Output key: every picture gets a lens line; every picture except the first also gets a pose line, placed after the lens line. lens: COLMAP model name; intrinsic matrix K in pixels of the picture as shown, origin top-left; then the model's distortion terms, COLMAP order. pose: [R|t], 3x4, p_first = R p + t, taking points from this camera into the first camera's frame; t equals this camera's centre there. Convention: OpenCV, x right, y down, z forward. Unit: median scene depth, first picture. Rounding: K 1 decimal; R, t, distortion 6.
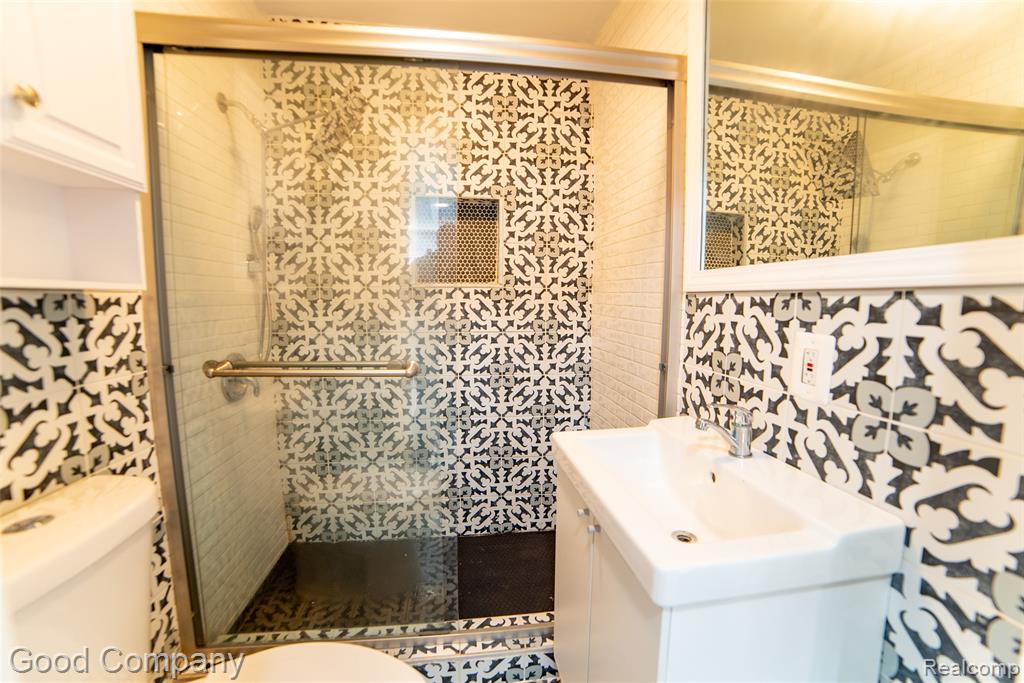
lens RADIAL K [[436.9, 0, 520.7], [0, 436.9, 340.4], [0, 0, 1]] dist [-0.105022, 0.035118]
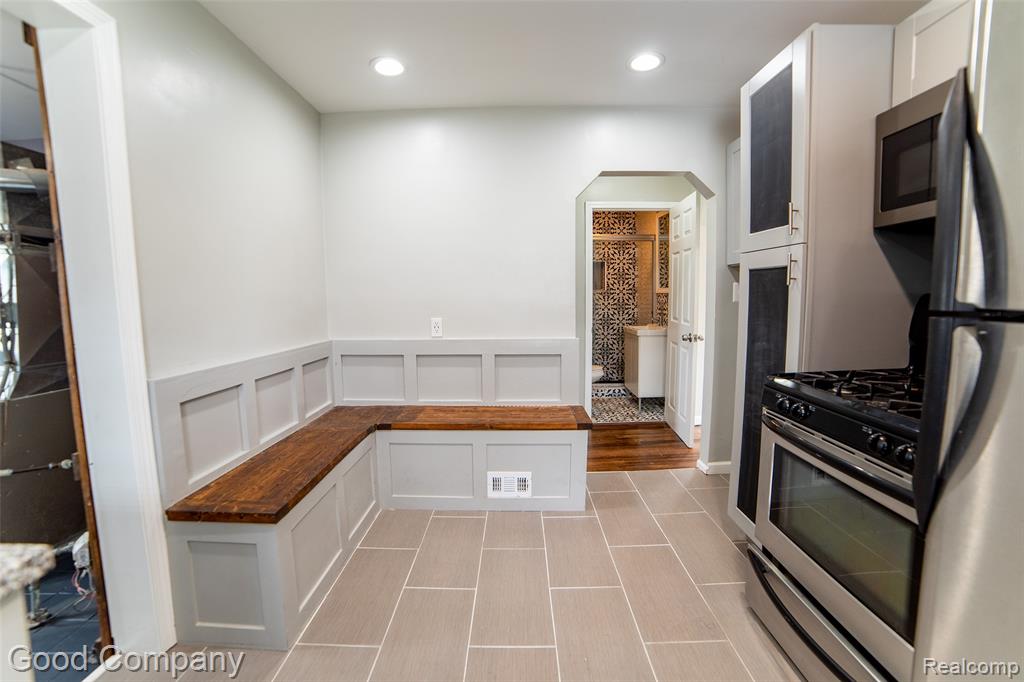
lens RADIAL K [[436.9, 0, 520.7], [0, 436.9, 339.9], [0, 0, 1]] dist [-0.105022, 0.035118]
pose [[0.987735, -0.005476, -0.156041, -0.153601], [0.006295, 0.999969, 0.004750, 0.185255], [0.156010, -0.005674, 0.987739, -1.966647]]
